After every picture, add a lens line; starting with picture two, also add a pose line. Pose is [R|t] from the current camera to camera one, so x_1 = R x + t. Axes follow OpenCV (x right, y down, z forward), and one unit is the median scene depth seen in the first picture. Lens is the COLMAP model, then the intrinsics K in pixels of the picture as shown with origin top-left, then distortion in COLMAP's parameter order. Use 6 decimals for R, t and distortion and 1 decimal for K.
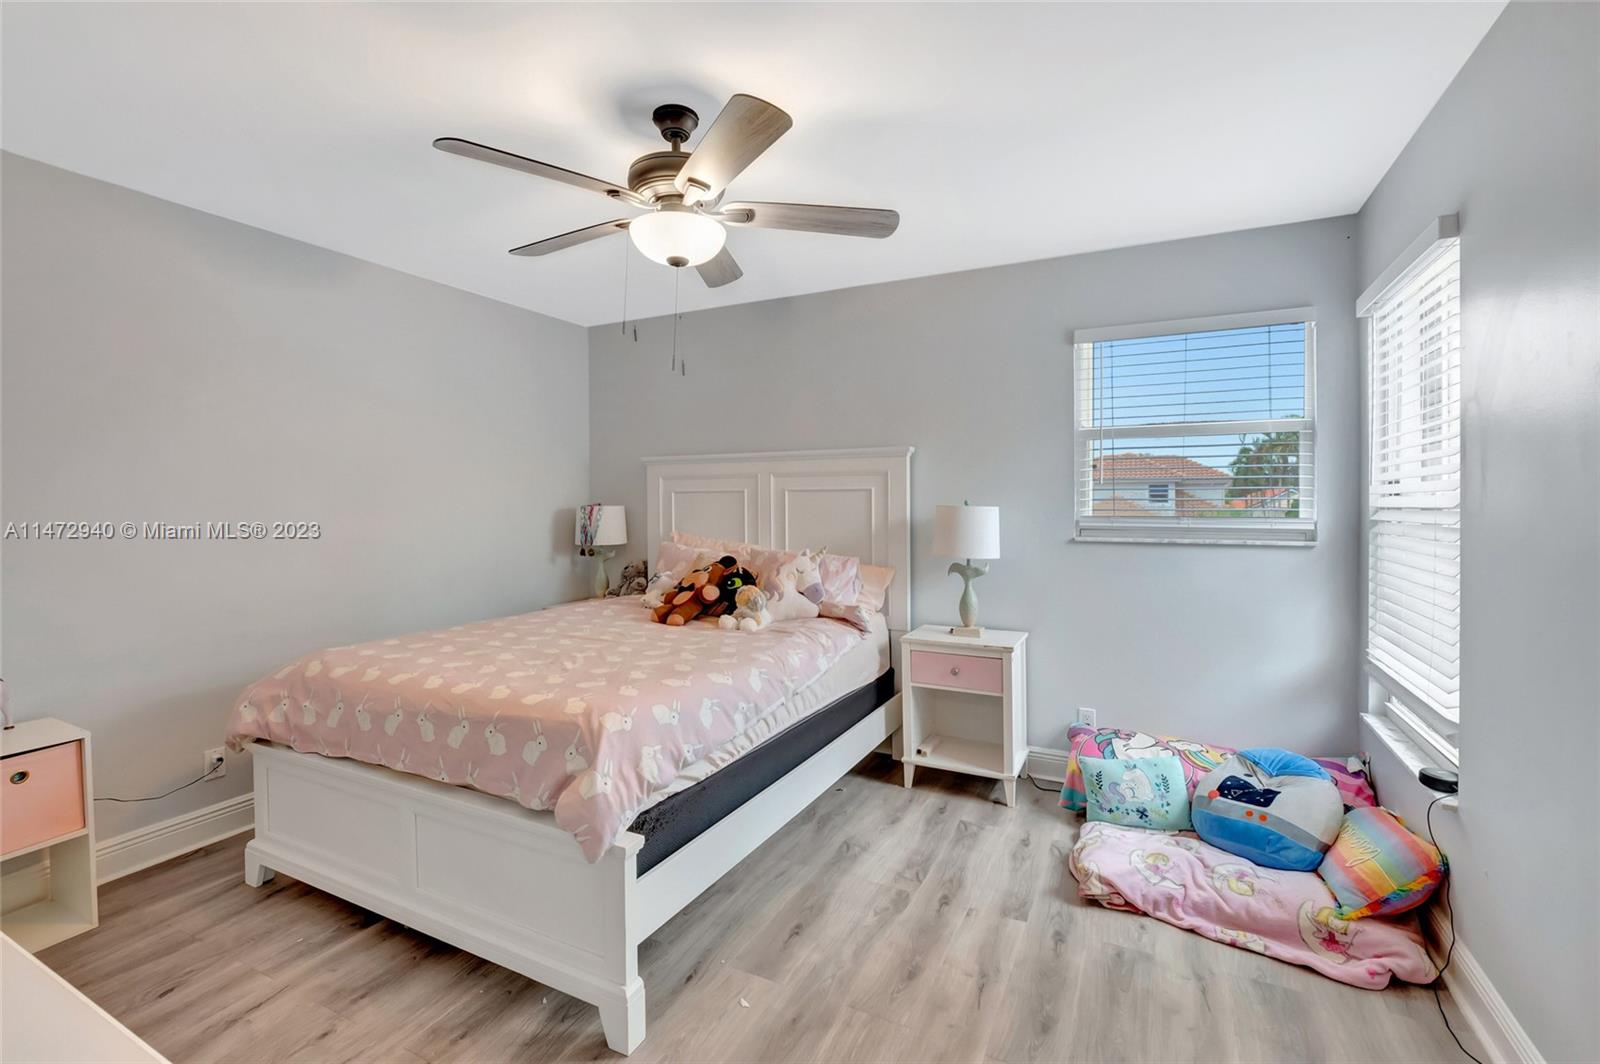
lens RADIAL K [[734.5, 0, 794.9], [0, 734.5, 485.6], [0, 0, 1]] dist [-0.002569, 0.000586]
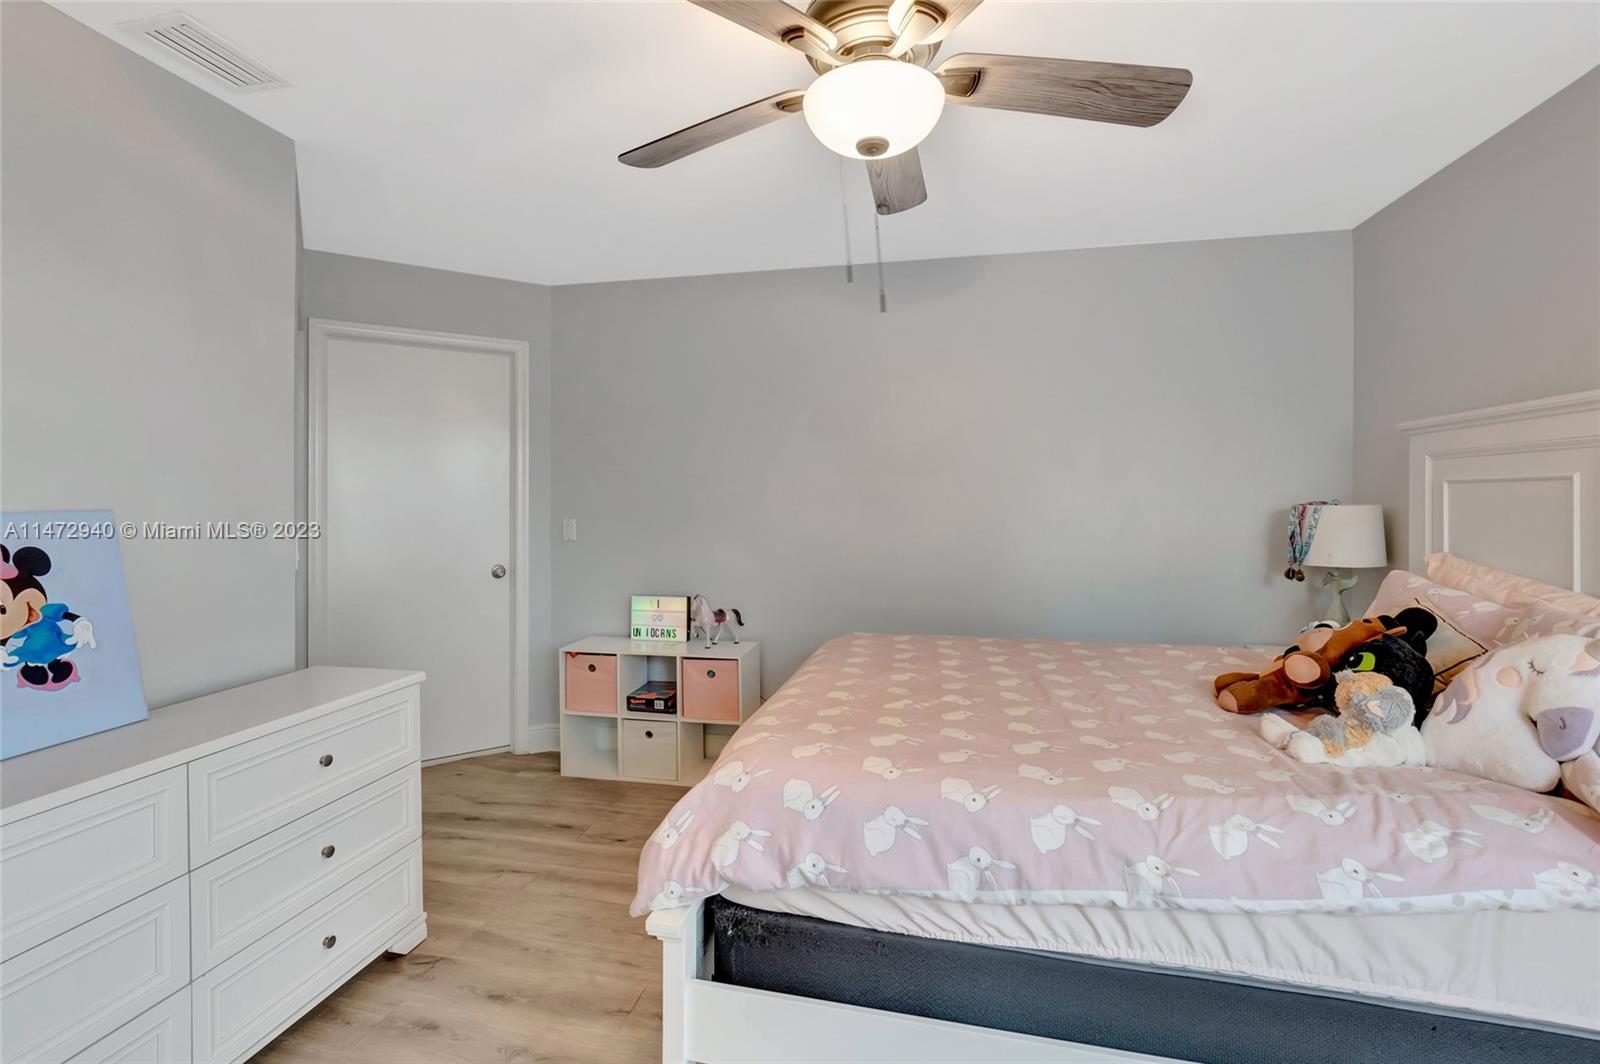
lens RADIAL K [[734.5, 0, 794.9], [0, 734.5, 485.6], [0, 0, 1]] dist [-0.002569, 0.000586]
pose [[0.234158, -0.012376, -0.972120, 0.445421], [0.019762, 0.999773, -0.007968, 0.012308], [0.971998, -0.017345, 0.234349, 0.713332]]
